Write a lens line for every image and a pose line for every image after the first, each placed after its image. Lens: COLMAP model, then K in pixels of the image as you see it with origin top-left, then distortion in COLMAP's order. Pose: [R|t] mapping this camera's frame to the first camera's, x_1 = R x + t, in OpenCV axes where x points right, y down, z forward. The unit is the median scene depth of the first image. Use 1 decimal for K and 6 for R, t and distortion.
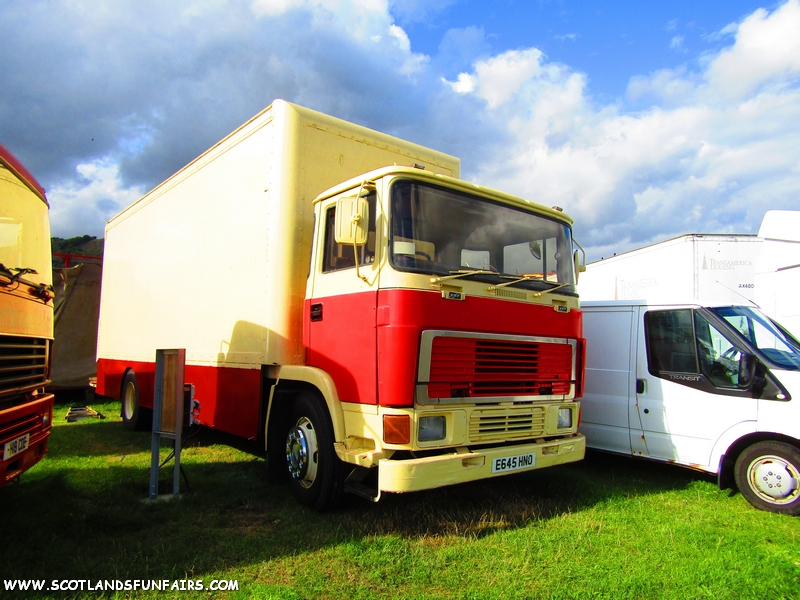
lens RADIAL K [[571.3, 0, 400.0], [0, 571.3, 300.0], [0, 0, 1]] dist [0.000127, 0.000727]
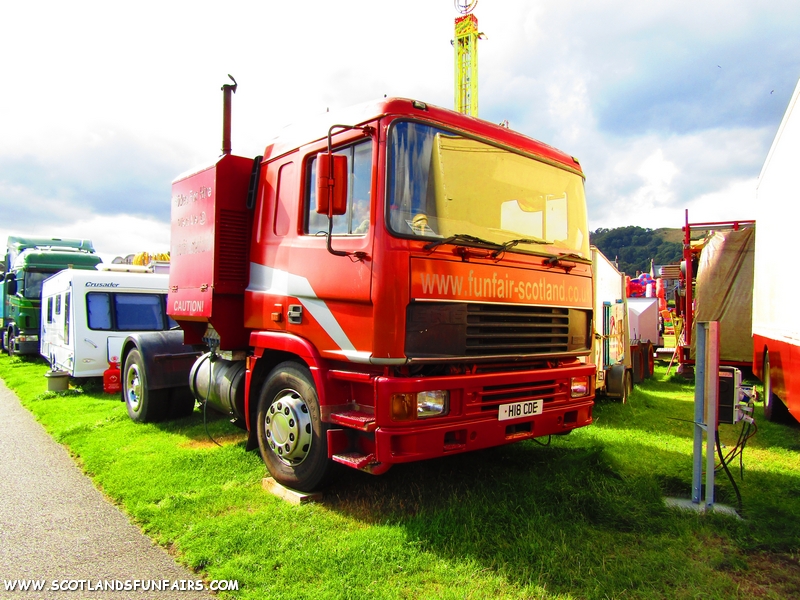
lens RADIAL K [[571.3, 0, 400.0], [0, 571.3, 300.0], [0, 0, 1]] dist [0.000127, 0.000727]
pose [[0.385766, -0.015876, -0.922460, 0.194554], [0.057993, 0.998292, 0.007071, 0.031357], [0.920772, -0.056224, 0.386027, 0.362763]]
